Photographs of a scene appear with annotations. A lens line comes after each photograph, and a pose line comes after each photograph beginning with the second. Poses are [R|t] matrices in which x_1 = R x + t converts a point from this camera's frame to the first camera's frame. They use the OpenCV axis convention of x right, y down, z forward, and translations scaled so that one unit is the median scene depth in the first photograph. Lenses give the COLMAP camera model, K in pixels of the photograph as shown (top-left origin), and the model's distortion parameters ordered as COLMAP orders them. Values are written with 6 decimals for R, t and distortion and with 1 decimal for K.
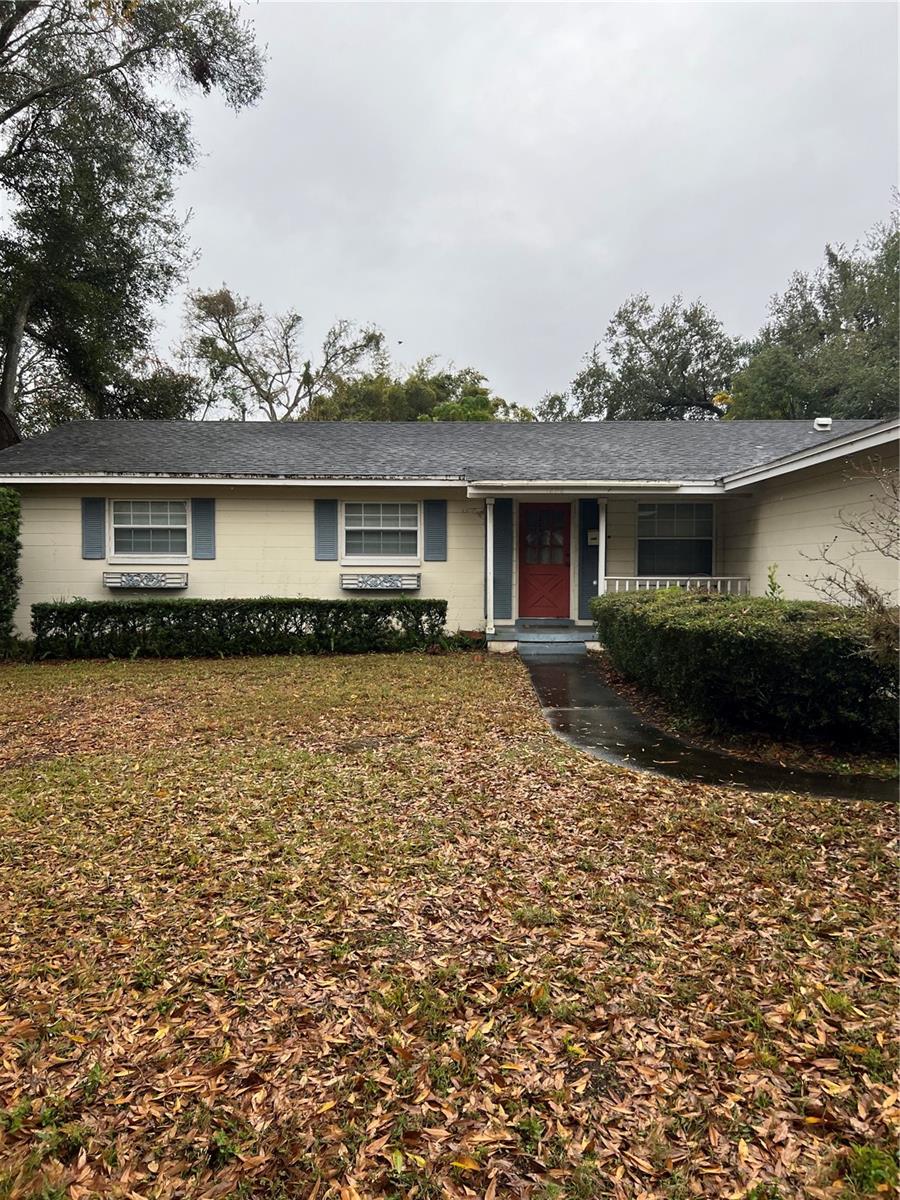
lens RADIAL K [[903.4, 0, 450.0], [0, 903.4, 600.0], [0, 0, 1]] dist [0.054188, -0.052583]
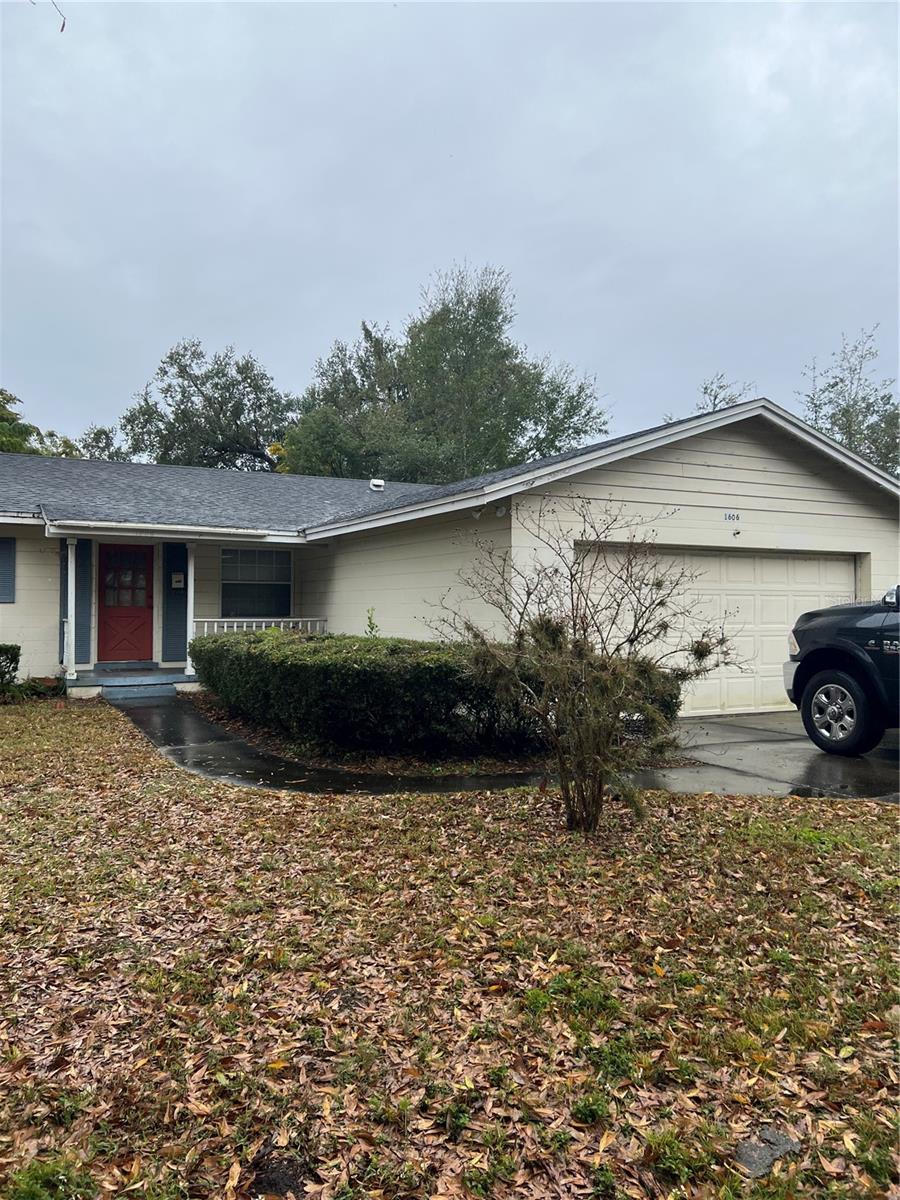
lens RADIAL K [[903.4, 0, 450.0], [0, 903.4, 600.0], [0, 0, 1]] dist [0.054188, -0.052583]
pose [[0.881995, 0.004902, 0.471233, -0.199597], [0.016986, 0.998965, -0.042184, 0.003816], [-0.470952, 0.045210, 0.881000, -0.157421]]
